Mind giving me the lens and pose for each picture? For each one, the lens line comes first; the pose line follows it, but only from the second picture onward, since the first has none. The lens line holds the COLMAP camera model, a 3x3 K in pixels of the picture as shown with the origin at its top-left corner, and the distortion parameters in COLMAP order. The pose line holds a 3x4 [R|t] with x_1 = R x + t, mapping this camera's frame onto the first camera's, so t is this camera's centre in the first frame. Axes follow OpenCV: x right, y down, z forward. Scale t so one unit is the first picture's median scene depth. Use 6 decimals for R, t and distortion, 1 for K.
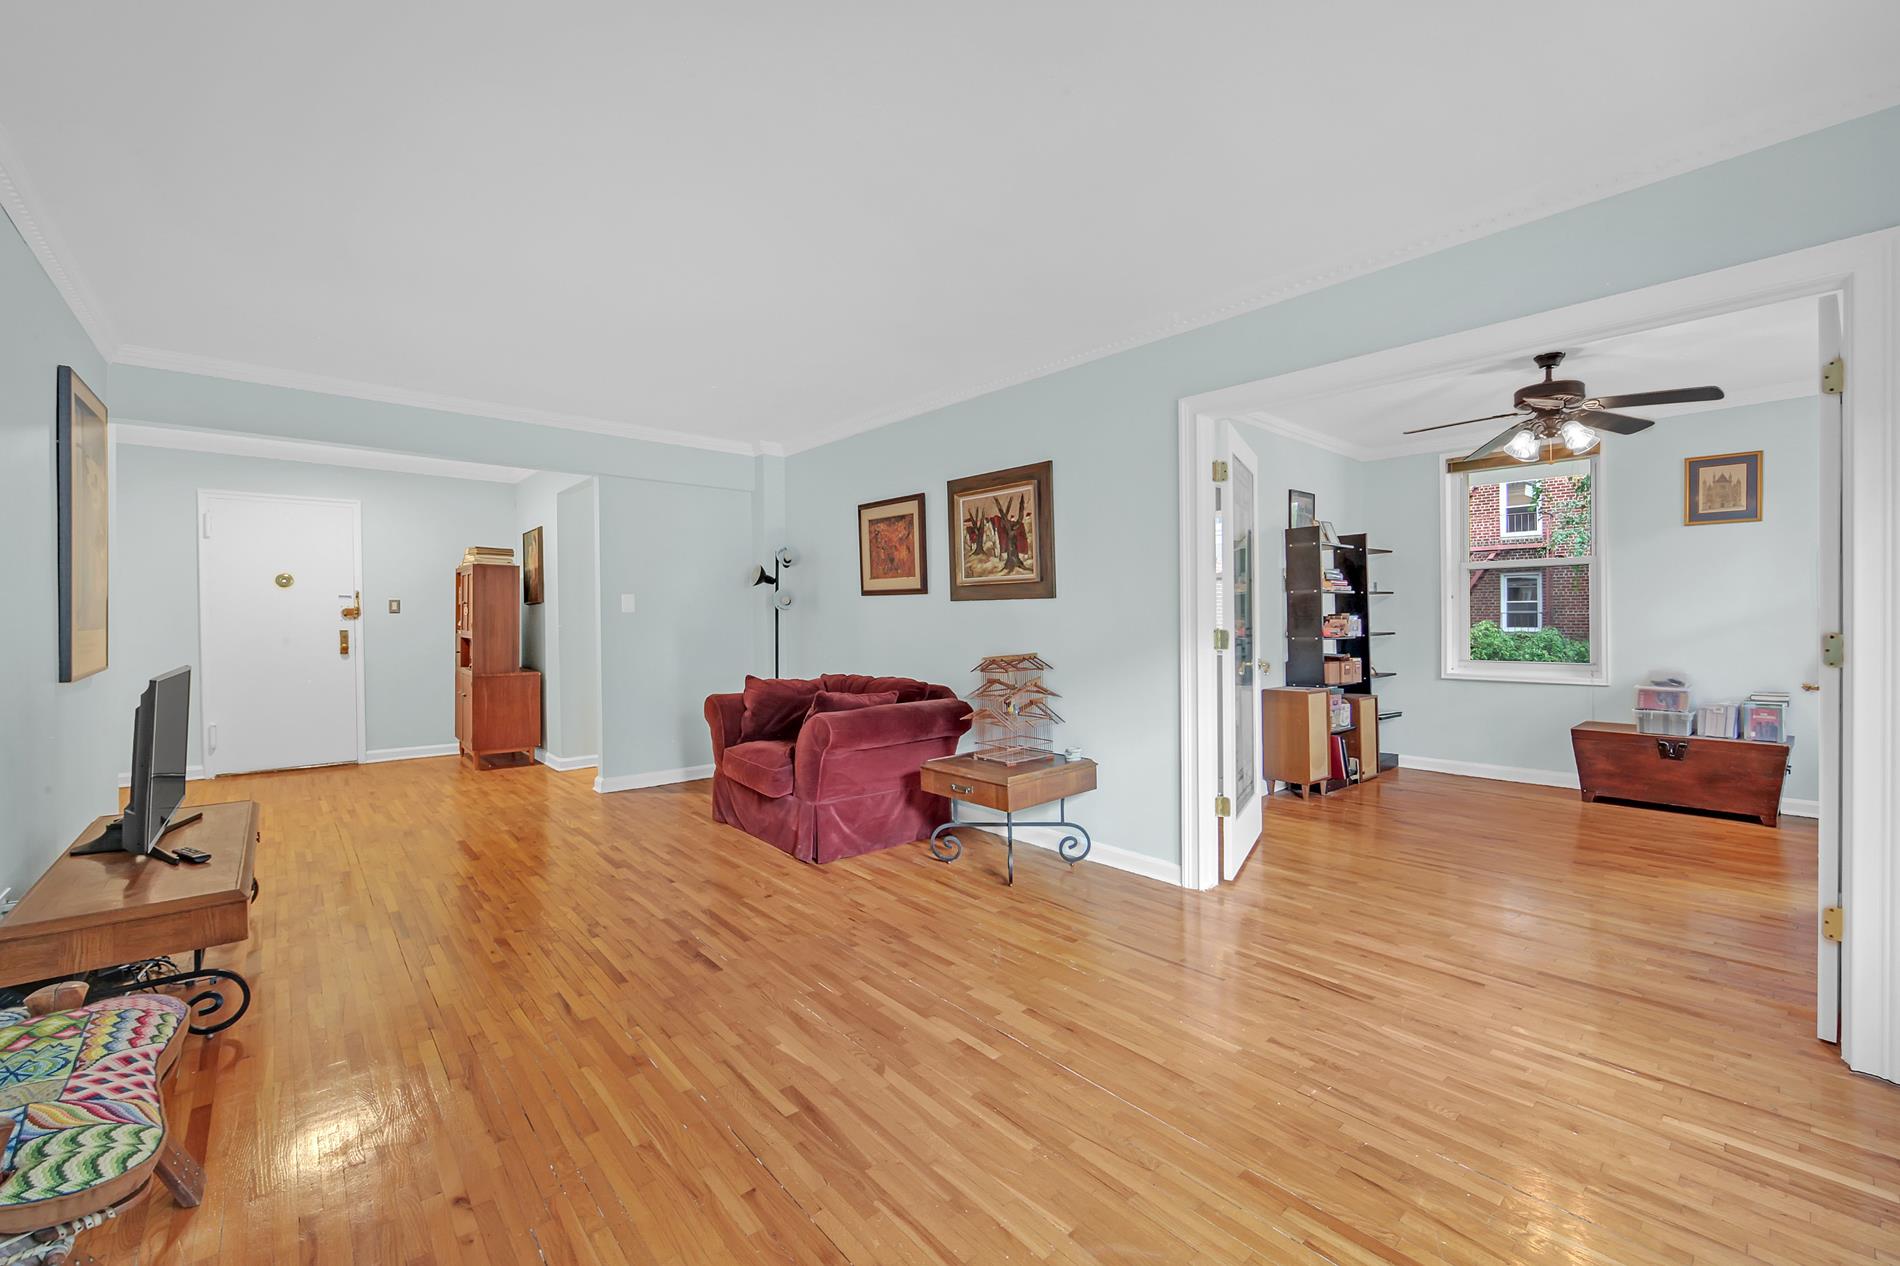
lens RADIAL K [[764.5, 0, 950.0], [0, 764.5, 633.0], [0, 0, 1]] dist [-0.013409, 0.000363]
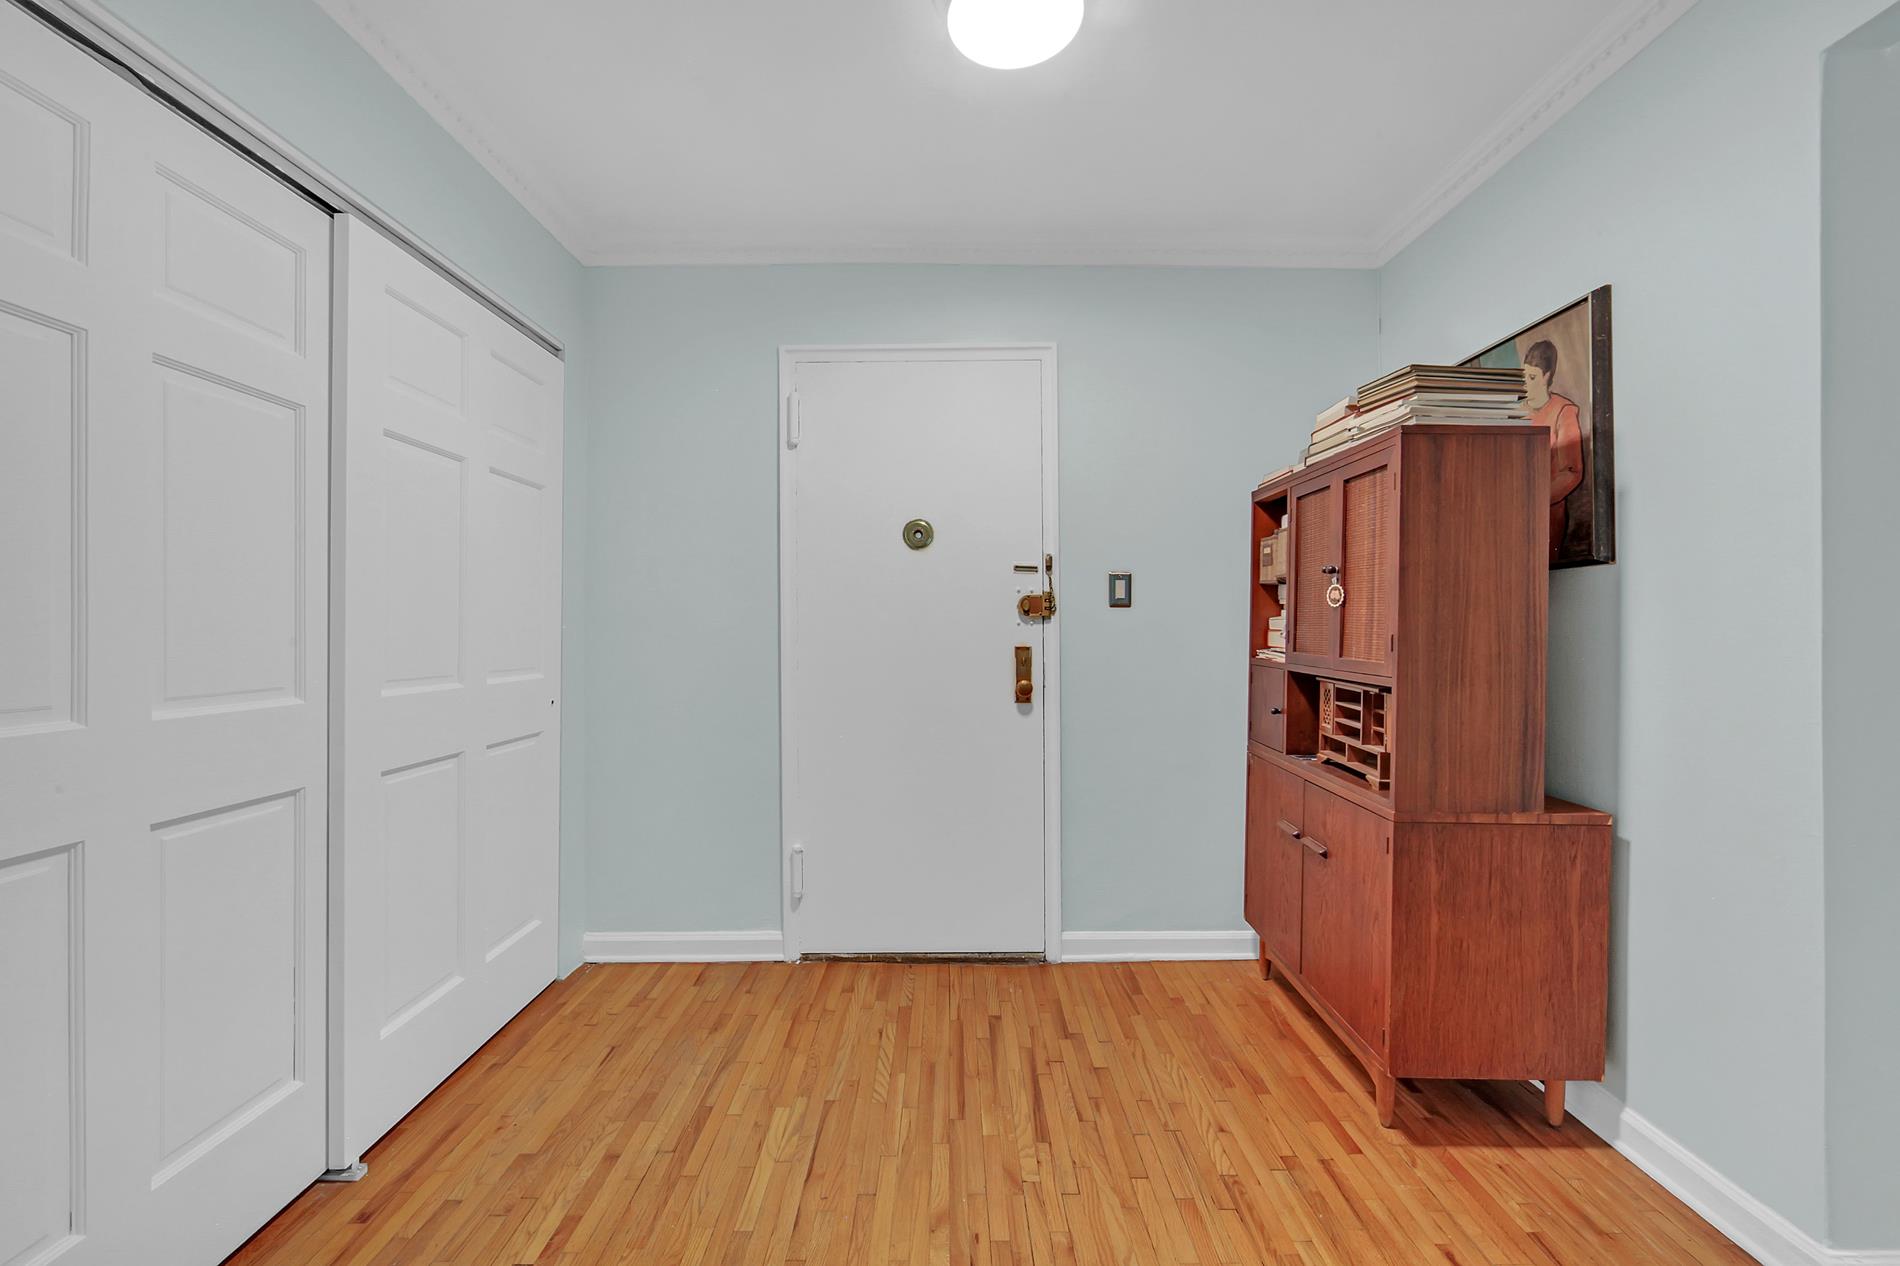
lens RADIAL K [[764.5, 0, 950.0], [0, 764.5, 633.0], [0, 0, 1]] dist [-0.013409, 0.000363]
pose [[0.747346, 0.007095, -0.664398, -0.542084], [-0.011392, 0.999933, -0.002137, -0.009960], [0.664338, 0.009166, 0.747376, 0.647813]]
